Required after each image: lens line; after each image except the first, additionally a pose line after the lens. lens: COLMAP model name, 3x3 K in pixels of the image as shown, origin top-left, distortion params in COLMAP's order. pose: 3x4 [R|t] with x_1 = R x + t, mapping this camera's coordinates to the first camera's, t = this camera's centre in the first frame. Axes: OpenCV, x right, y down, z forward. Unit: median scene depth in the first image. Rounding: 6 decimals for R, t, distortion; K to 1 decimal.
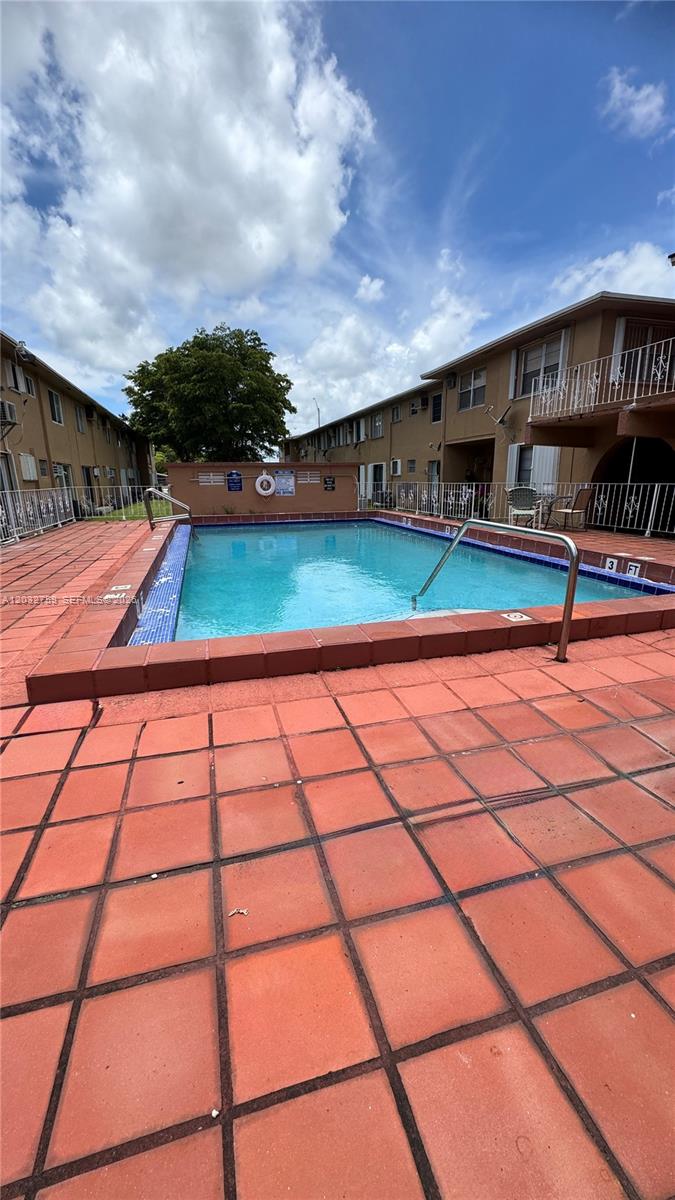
lens RADIAL K [[489.3, 0, 337.5], [0, 489.3, 600.0], [0, 0, 1]] dist [-0.000361, 0.000040]
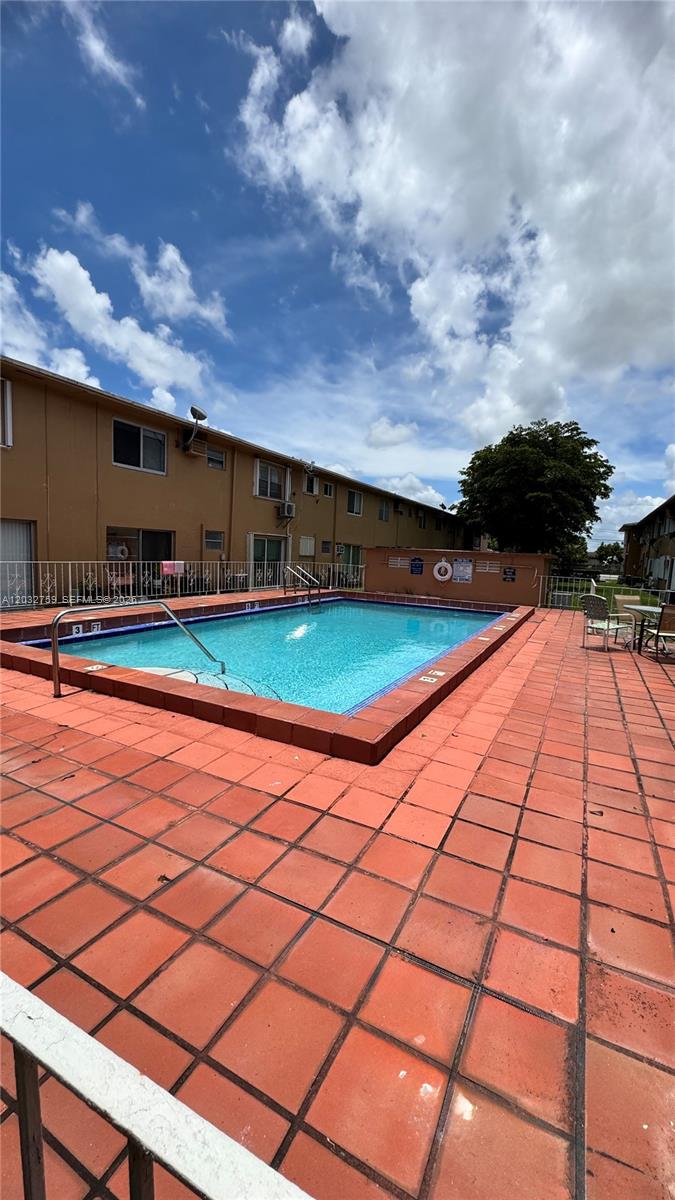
lens RADIAL K [[470.0, 0, 339.5], [0, 470.0, 618.6], [0, 0, 1]] dist [-0.000576, 0.000009]
pose [[0.727741, 0.144536, -0.670450, 0.315833], [-0.219191, 0.975290, -0.027668, -0.040382], [0.649884, 0.167091, 0.741439, 0.069968]]
